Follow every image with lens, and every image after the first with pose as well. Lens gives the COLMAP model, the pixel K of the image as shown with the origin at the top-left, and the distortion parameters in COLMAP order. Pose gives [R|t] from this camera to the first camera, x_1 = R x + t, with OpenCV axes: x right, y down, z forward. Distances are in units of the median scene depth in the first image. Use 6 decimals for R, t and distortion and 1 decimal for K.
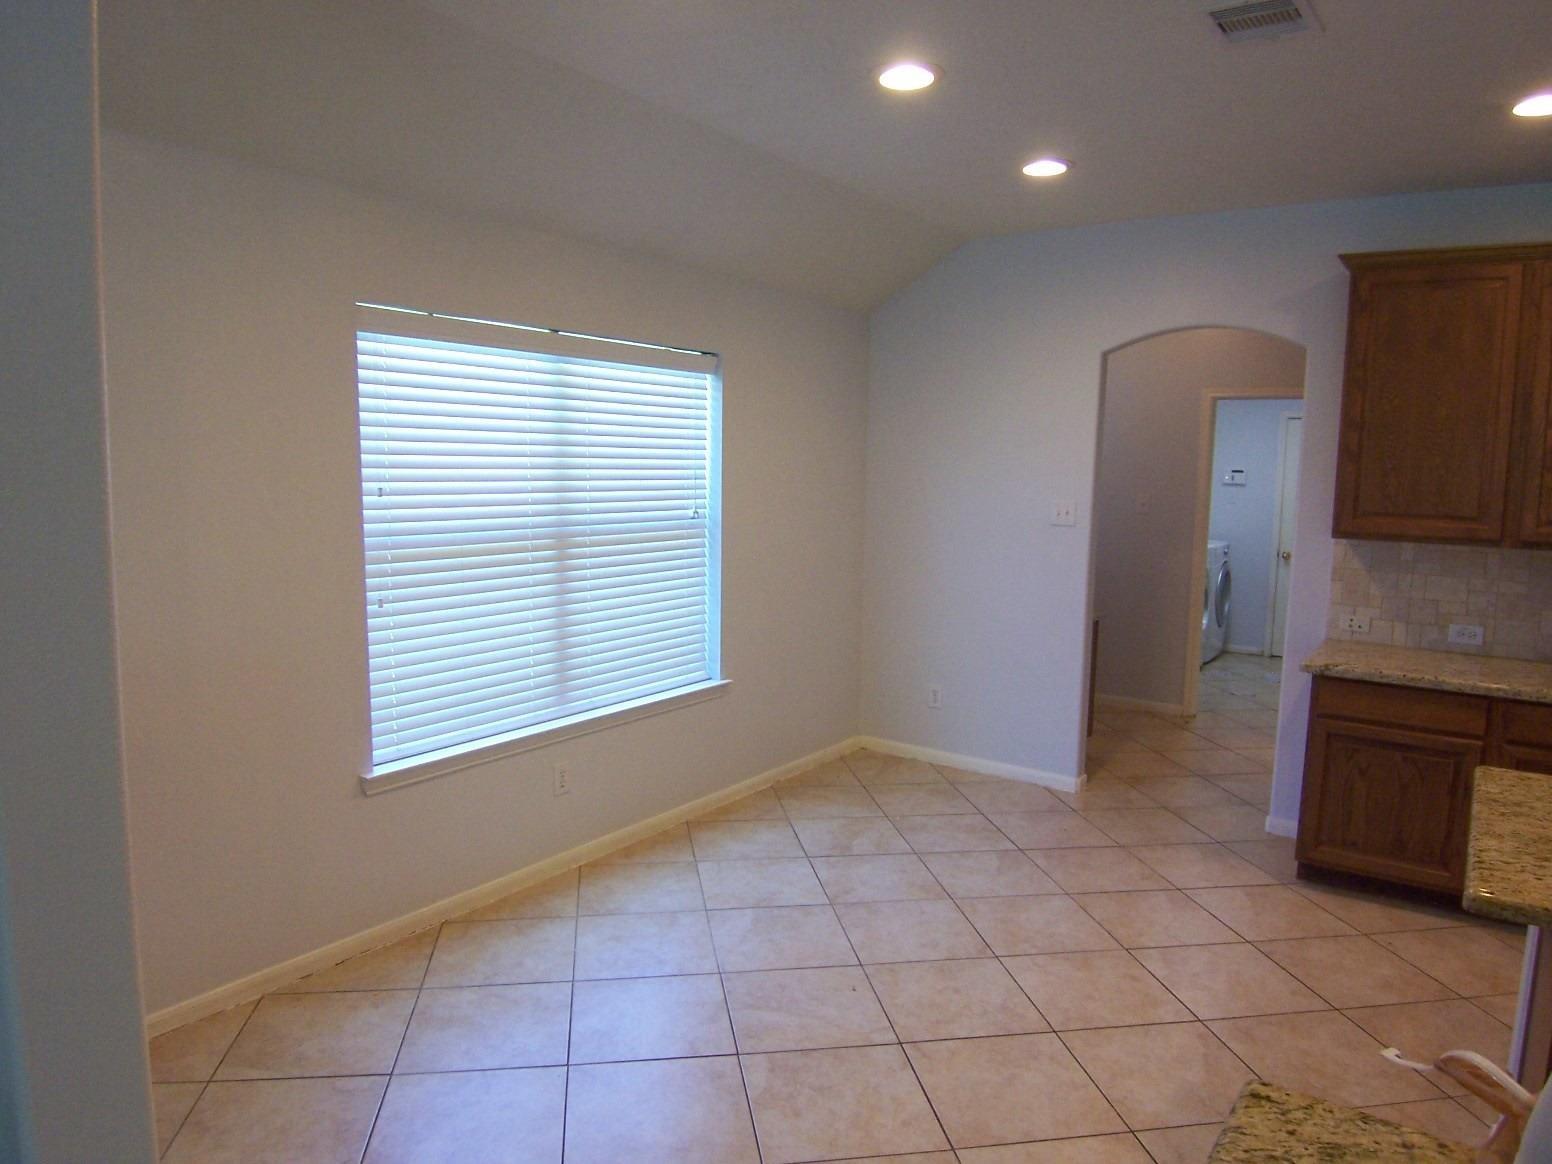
lens RADIAL K [[1049.1, 0, 777.0], [0, 1049.1, 583.0], [0, 0, 1]] dist [0.002508, -0.000193]
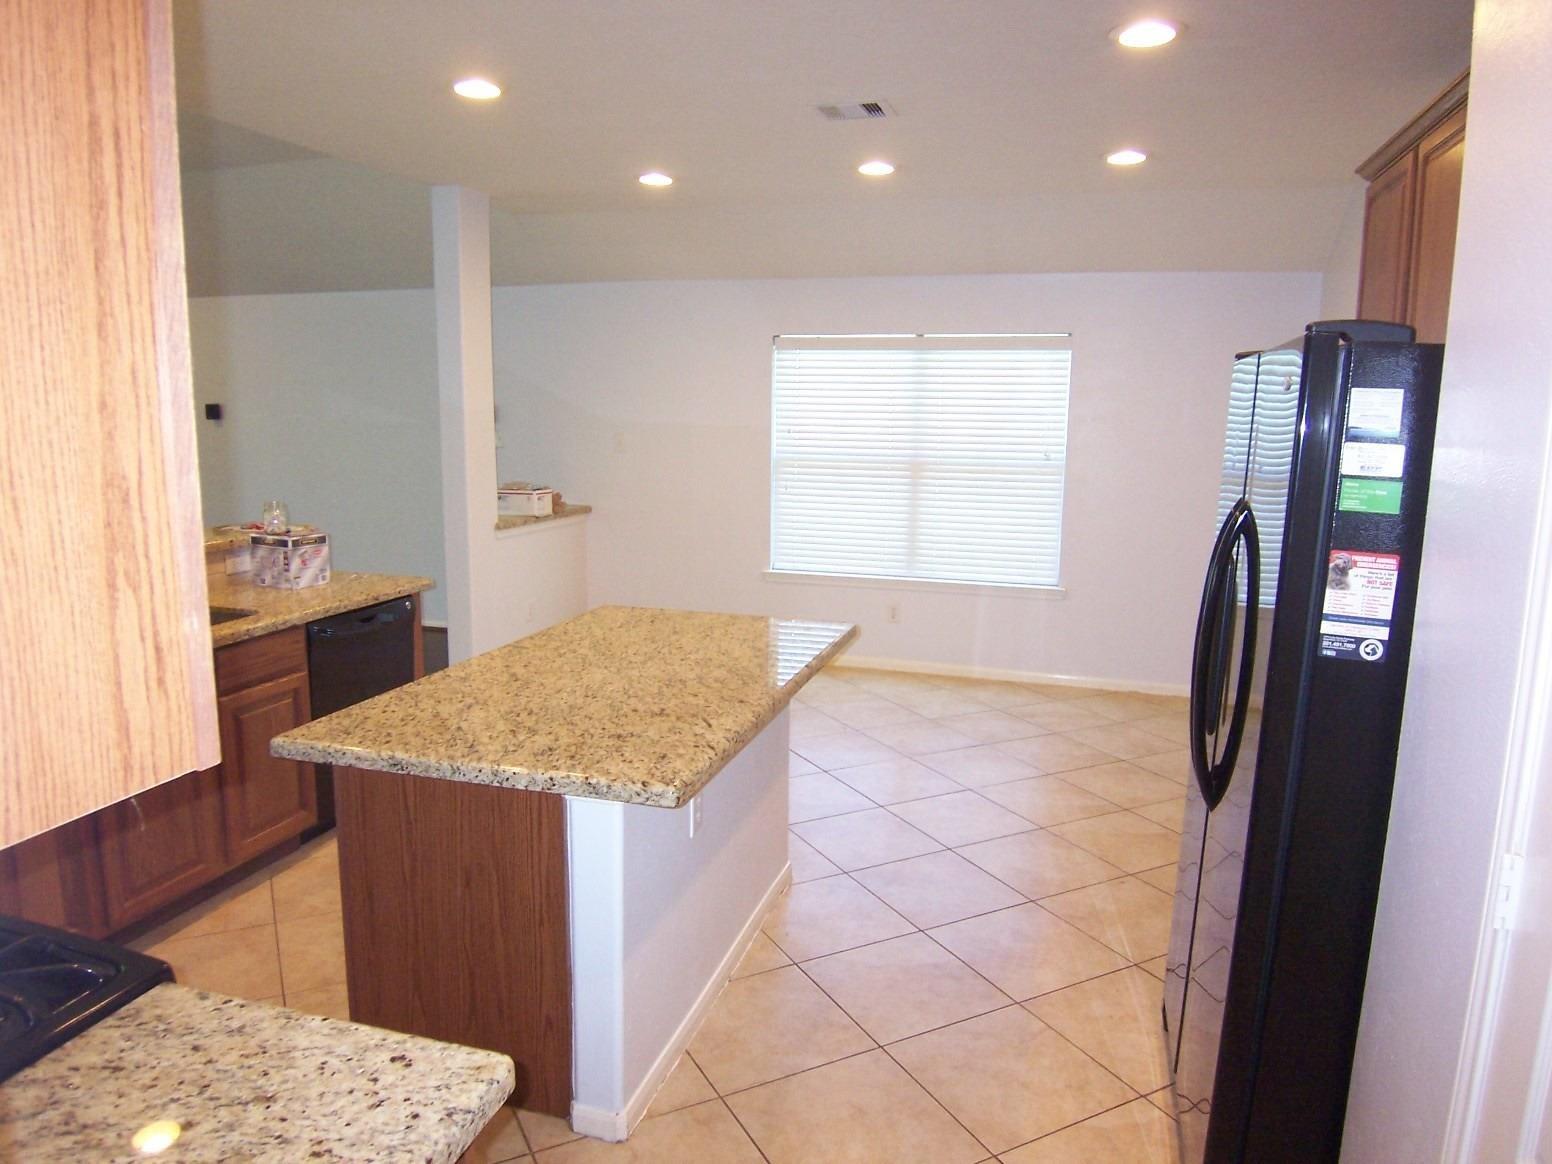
lens RADIAL K [[1049.1, 0, 776.1], [0, 1049.1, 581.9], [0, 0, 1]] dist [0.002508, -0.000193]
pose [[0.347445, 0.152640, -0.925194, 1.222254], [-0.117234, 0.985992, 0.118645, -0.031821], [0.930343, 0.067241, 0.360472, 0.240066]]
